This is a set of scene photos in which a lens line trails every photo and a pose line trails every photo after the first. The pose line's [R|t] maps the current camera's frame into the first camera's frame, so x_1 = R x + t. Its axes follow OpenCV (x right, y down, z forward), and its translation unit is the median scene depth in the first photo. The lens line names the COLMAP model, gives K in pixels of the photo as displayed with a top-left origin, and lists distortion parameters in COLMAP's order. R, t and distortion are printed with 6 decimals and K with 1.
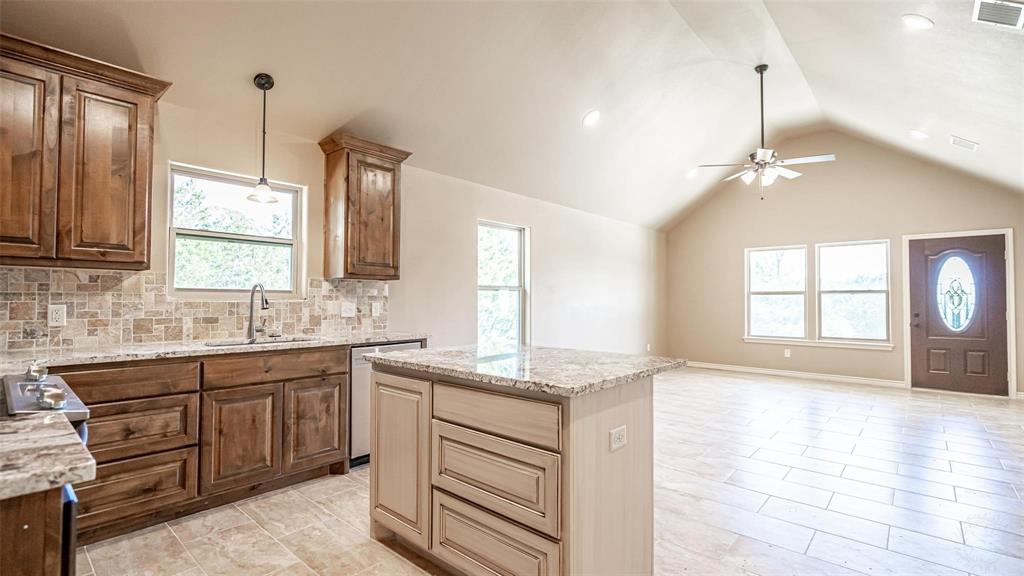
lens RADIAL K [[464.5, 0, 512.0], [0, 464.5, 288.0], [0, 0, 1]] dist [-0.004311, -0.000010]
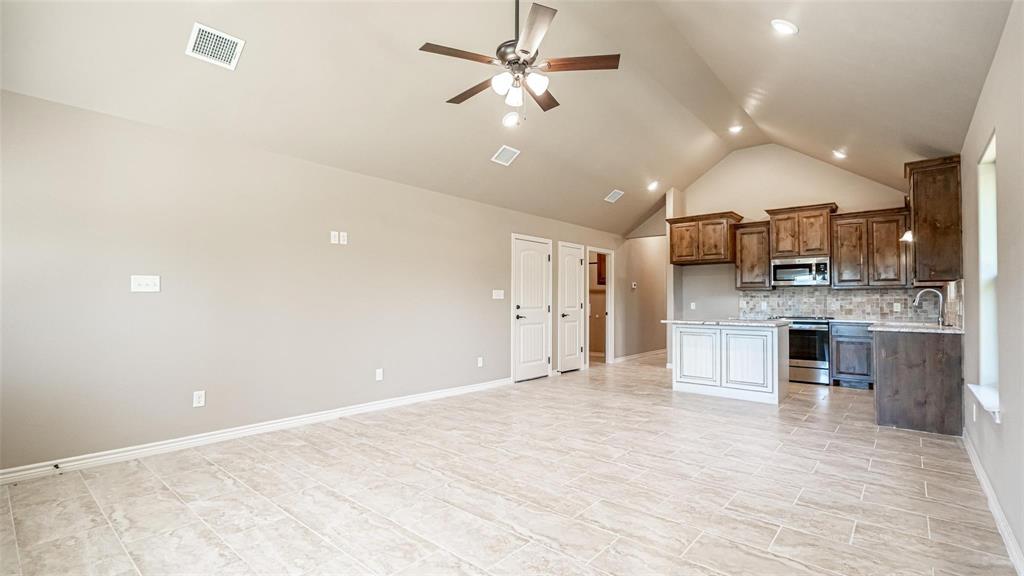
lens RADIAL K [[464.5, 0, 512.0], [0, 464.5, 288.0], [0, 0, 1]] dist [-0.004311, -0.000010]
pose [[-0.999839, -0.010223, -0.014725, 0.443958], [-0.009413, 0.998492, -0.054077, 0.041442], [0.015256, -0.053930, -0.998428, 1.273339]]
